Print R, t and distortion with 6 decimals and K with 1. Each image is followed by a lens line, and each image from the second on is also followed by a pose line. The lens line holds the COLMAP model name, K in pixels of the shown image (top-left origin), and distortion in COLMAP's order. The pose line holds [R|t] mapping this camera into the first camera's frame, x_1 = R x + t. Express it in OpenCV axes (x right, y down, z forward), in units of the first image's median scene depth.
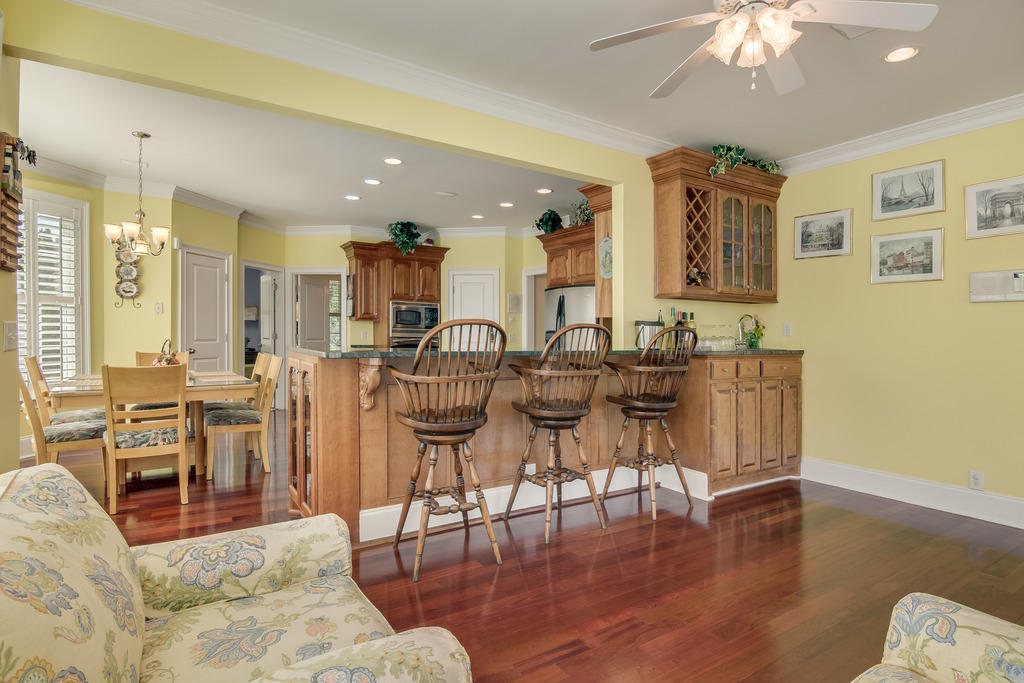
lens RADIAL K [[516.6, 0, 512.0], [0, 516.6, 341.5], [0, 0, 1]] dist [-0.017317, -0.001757]
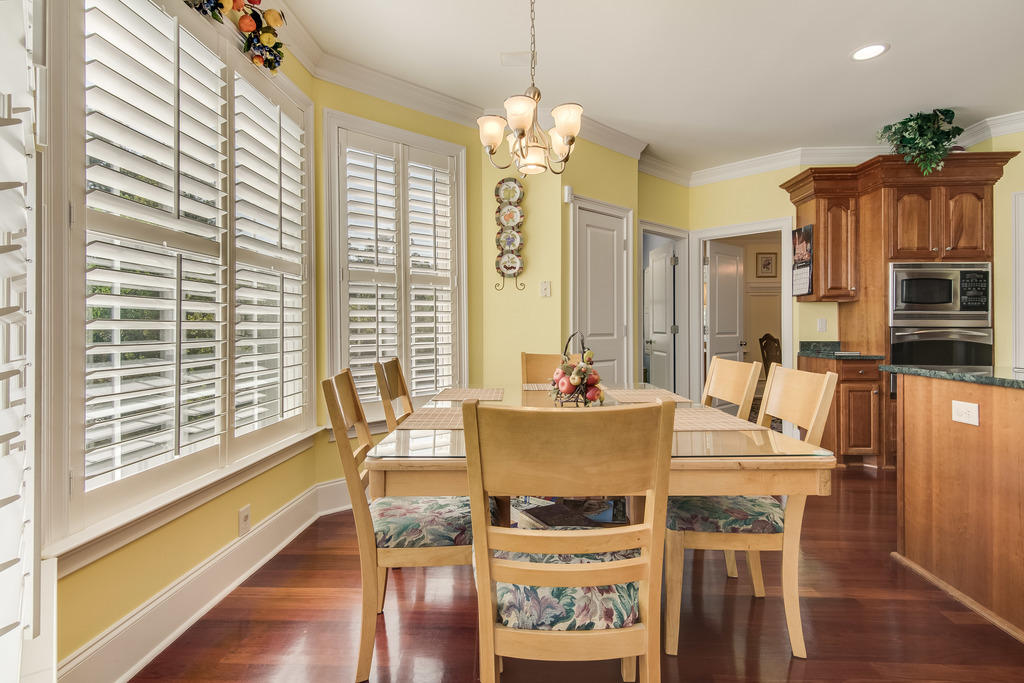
lens RADIAL K [[516.6, 0, 512.0], [0, 516.6, 341.5], [0, 0, 1]] dist [-0.017317, -0.001757]
pose [[0.807049, -0.002698, -0.590478, -0.322516], [0.005593, 0.999980, 0.003075, 0.003639], [0.590458, -0.005785, 0.807048, 0.417793]]
